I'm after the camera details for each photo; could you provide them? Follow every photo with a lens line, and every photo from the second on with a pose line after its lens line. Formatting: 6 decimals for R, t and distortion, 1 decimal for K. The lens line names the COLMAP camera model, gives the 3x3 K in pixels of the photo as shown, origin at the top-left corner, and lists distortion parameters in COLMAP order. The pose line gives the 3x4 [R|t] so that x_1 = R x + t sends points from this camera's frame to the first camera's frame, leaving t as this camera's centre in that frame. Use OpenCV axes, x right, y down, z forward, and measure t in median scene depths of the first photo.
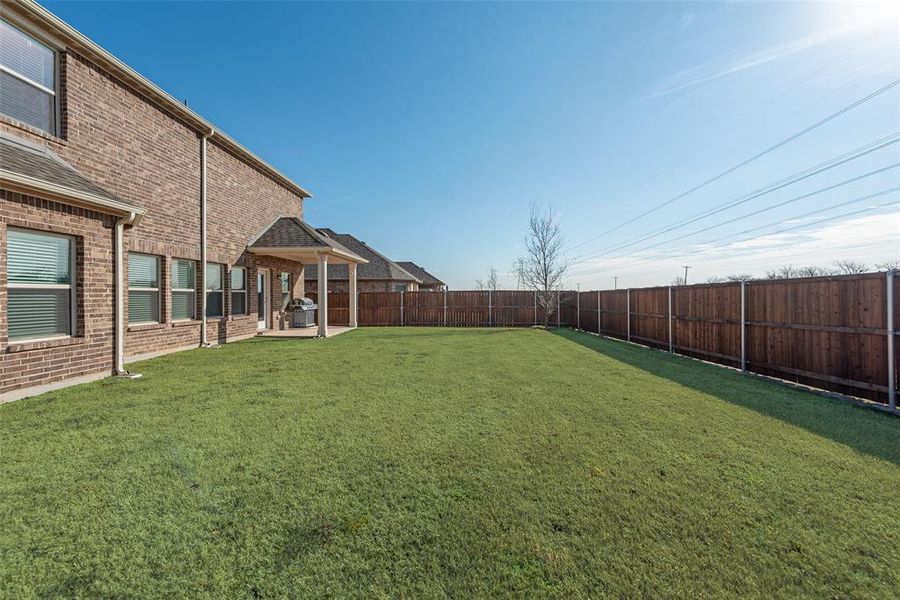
lens RADIAL K [[354.9, 0, 448.8], [0, 354.9, 296.6], [0, 0, 1]] dist [0.008312, -0.000479]
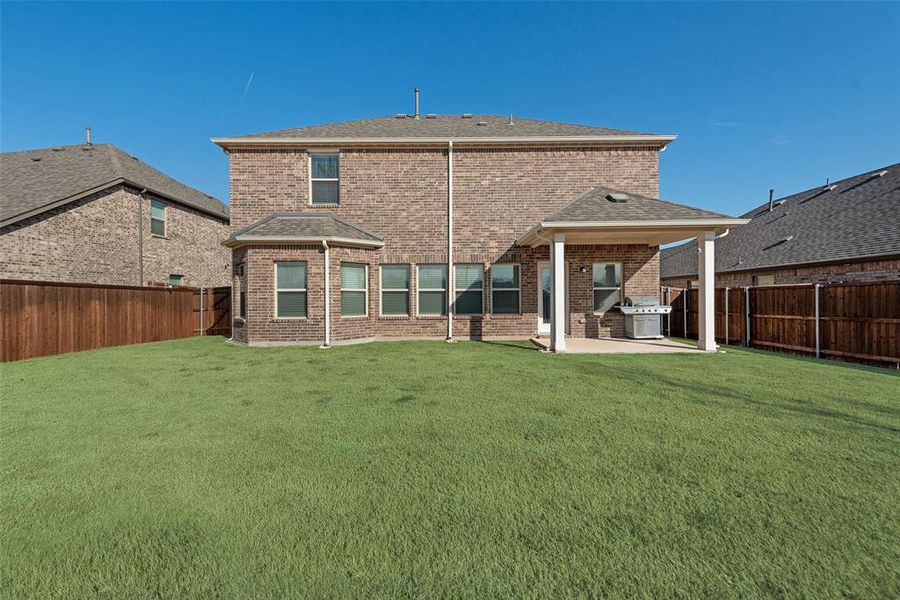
lens RADIAL K [[354.9, 0, 447.8], [0, 354.9, 302.2], [0, 0, 1]] dist [0.008312, -0.000479]
pose [[0.036380, 0.010438, -0.999283, 0.430610], [0.004783, 0.999932, 0.010619, 0.010363], [0.999327, -0.005166, 0.036328, 0.963612]]
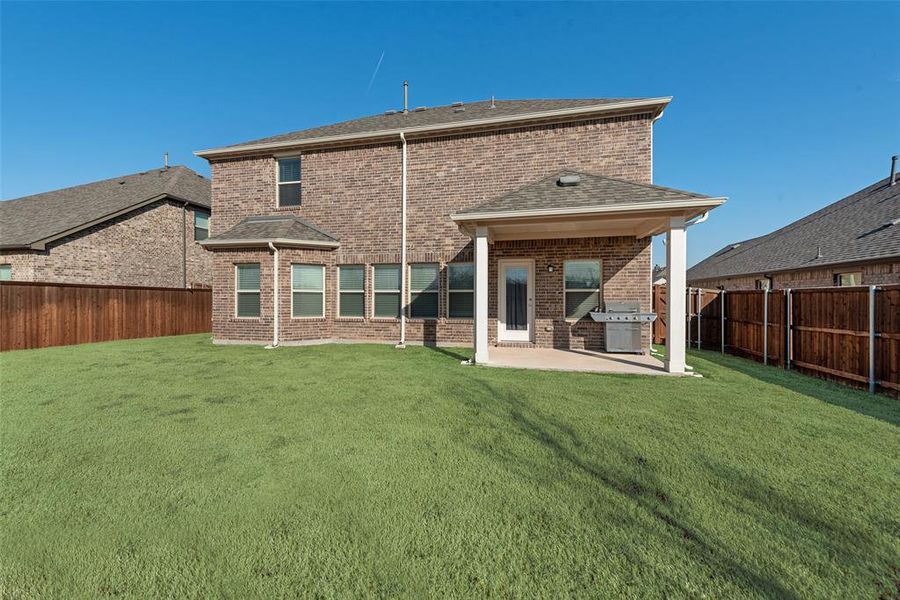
lens RADIAL K [[354.9, 0, 450.5], [0, 354.9, 303.6], [0, 0, 1]] dist [0.008312, -0.000479]
pose [[-0.198054, 0.014499, -0.980084, 0.314814], [-0.003771, 0.999872, 0.015554, 0.002627], [0.980184, 0.006776, -0.197974, 1.360480]]
